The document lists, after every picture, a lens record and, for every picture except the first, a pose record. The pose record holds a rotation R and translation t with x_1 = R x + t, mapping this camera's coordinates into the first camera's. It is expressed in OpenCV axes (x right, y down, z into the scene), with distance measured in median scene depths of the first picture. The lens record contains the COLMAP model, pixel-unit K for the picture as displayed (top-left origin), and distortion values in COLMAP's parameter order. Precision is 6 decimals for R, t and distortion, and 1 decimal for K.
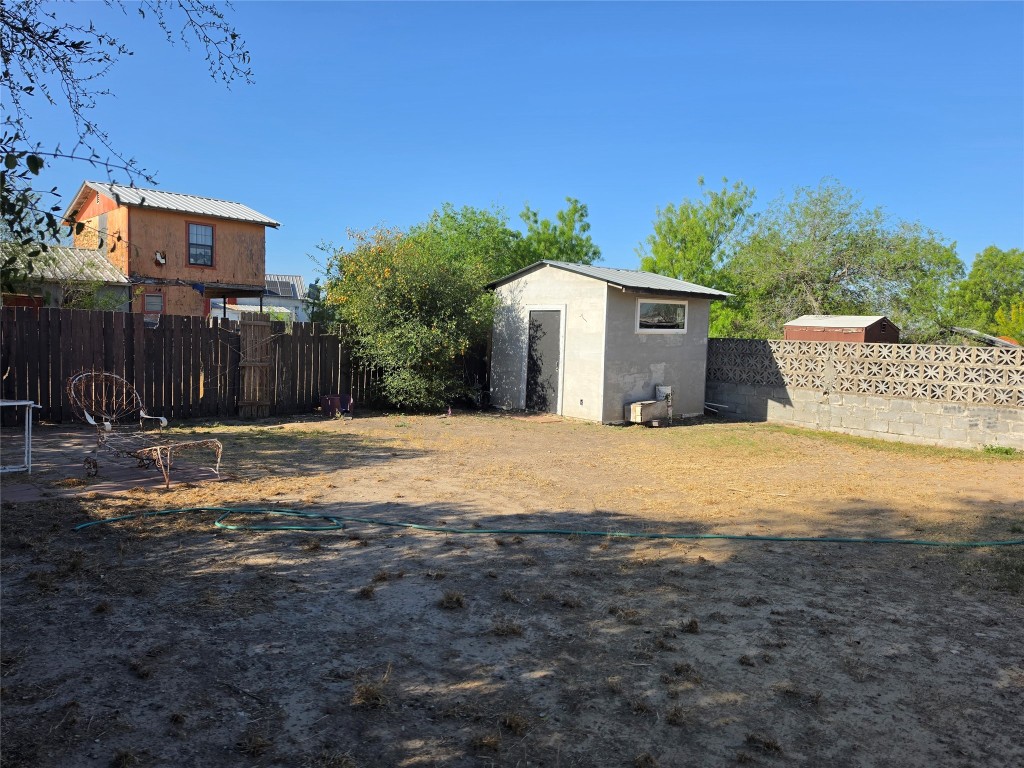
lens RADIAL K [[713.0, 0, 512.9], [0, 713.0, 367.2], [0, 0, 1]] dist [0.054268, -0.081196]
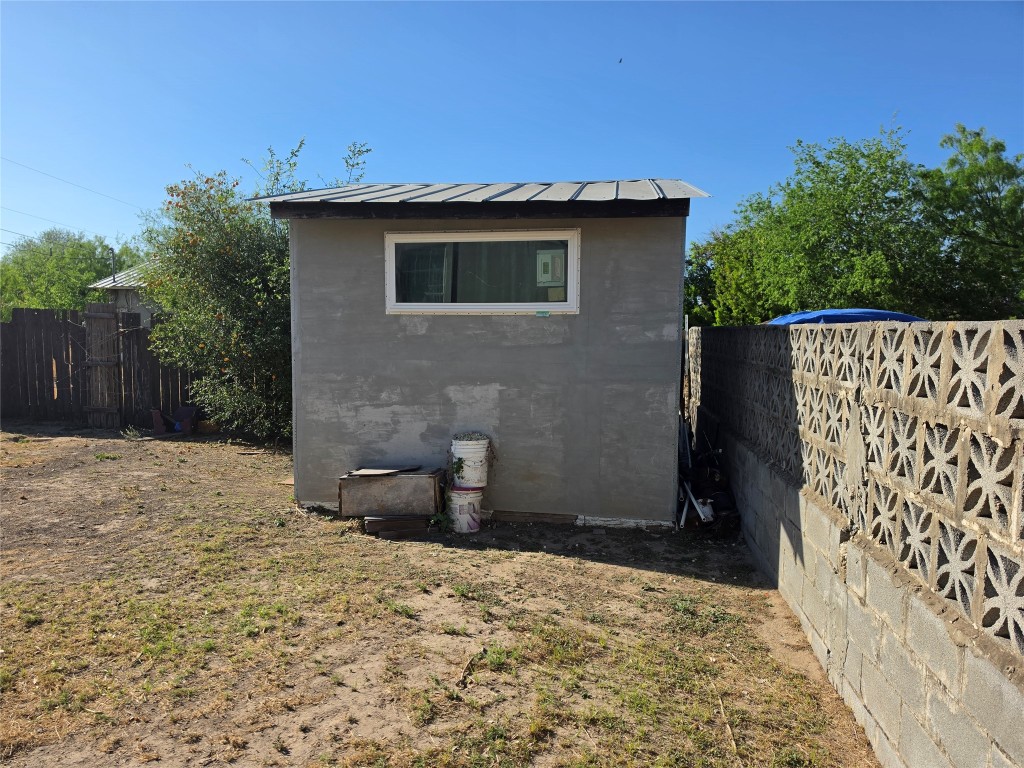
lens RADIAL K [[713.0, 0, 512.9], [0, 713.0, 367.2], [0, 0, 1]] dist [0.054268, -0.081196]
pose [[0.633372, 0.023816, -0.773481, 0.562269], [-0.039589, 0.999215, -0.001651, -0.016426], [0.772834, 0.031667, 0.633817, 0.776069]]
